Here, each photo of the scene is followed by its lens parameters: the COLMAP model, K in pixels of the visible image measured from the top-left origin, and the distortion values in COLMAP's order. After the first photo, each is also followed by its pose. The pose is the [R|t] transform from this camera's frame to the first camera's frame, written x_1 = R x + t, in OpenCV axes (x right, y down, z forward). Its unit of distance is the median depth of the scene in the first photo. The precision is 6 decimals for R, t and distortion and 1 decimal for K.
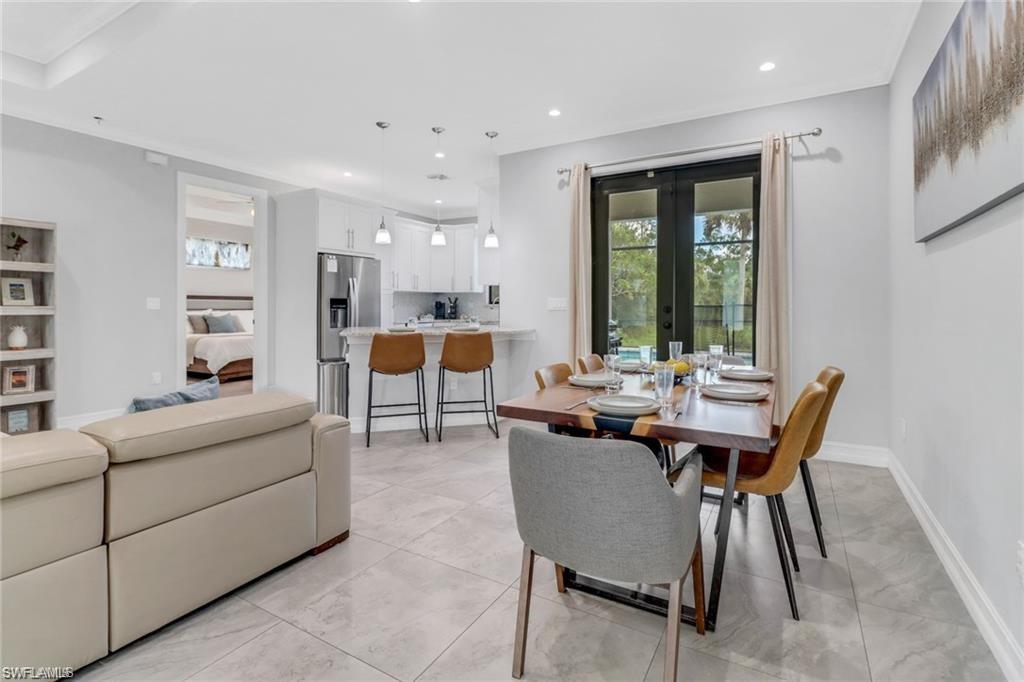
lens RADIAL K [[485.0, 0, 514.1], [0, 485.0, 306.0], [0, 0, 1]] dist [0.012425, -0.009734]
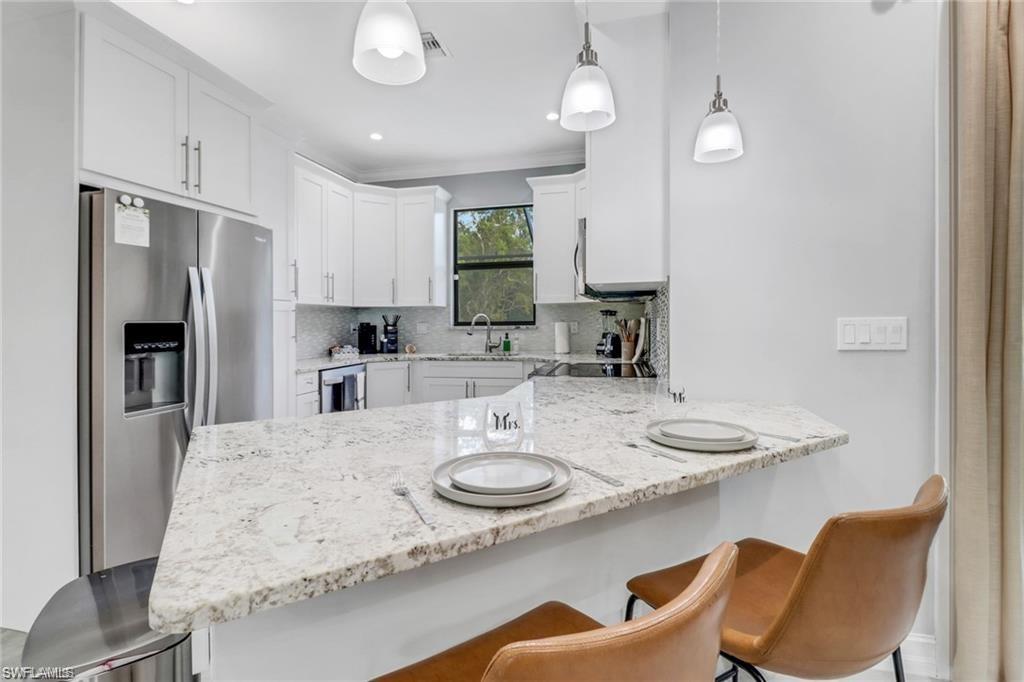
lens RADIAL K [[485.0, 0, 518.7], [0, 485.0, 315.3], [0, 0, 1]] dist [0.012425, -0.009734]
pose [[0.959338, -0.009501, 0.282098, -0.212945], [0.013352, 0.999842, -0.011730, -0.013699], [-0.281942, 0.015020, 0.959314, 0.601770]]
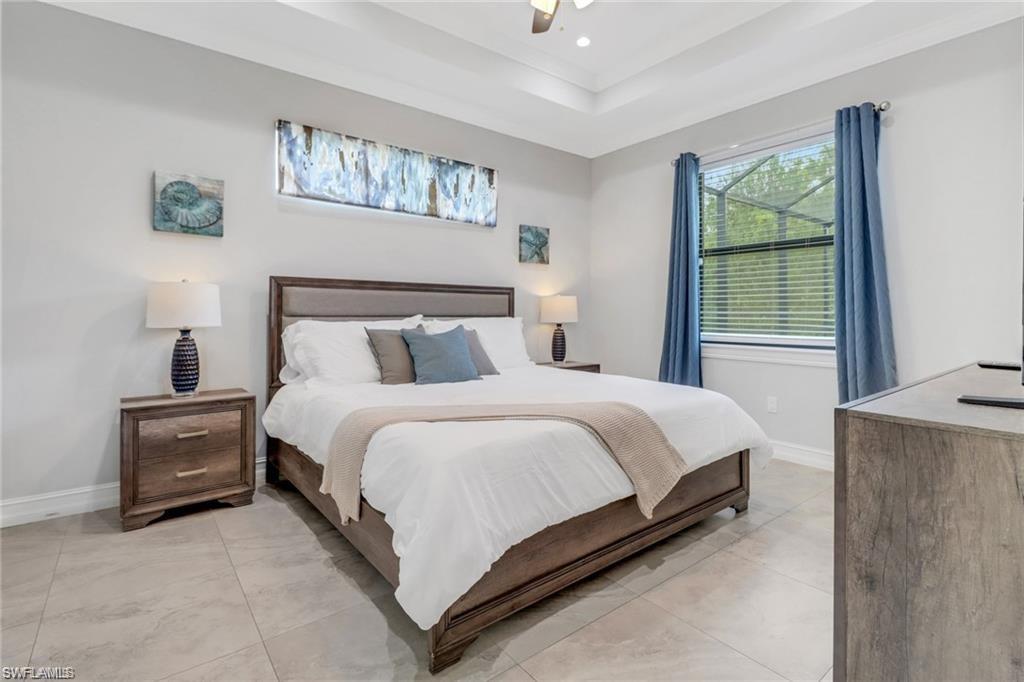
lens RADIAL K [[485.0, 0, 502.2], [0, 485.0, 310.9], [0, 0, 1]] dist [0.012425, -0.009734]
pose [[0.921085, -0.003908, -0.389343, -0.623668], [0.001353, 0.999976, -0.006836, 0.009194], [0.389360, 0.005770, 0.921067, 1.012784]]
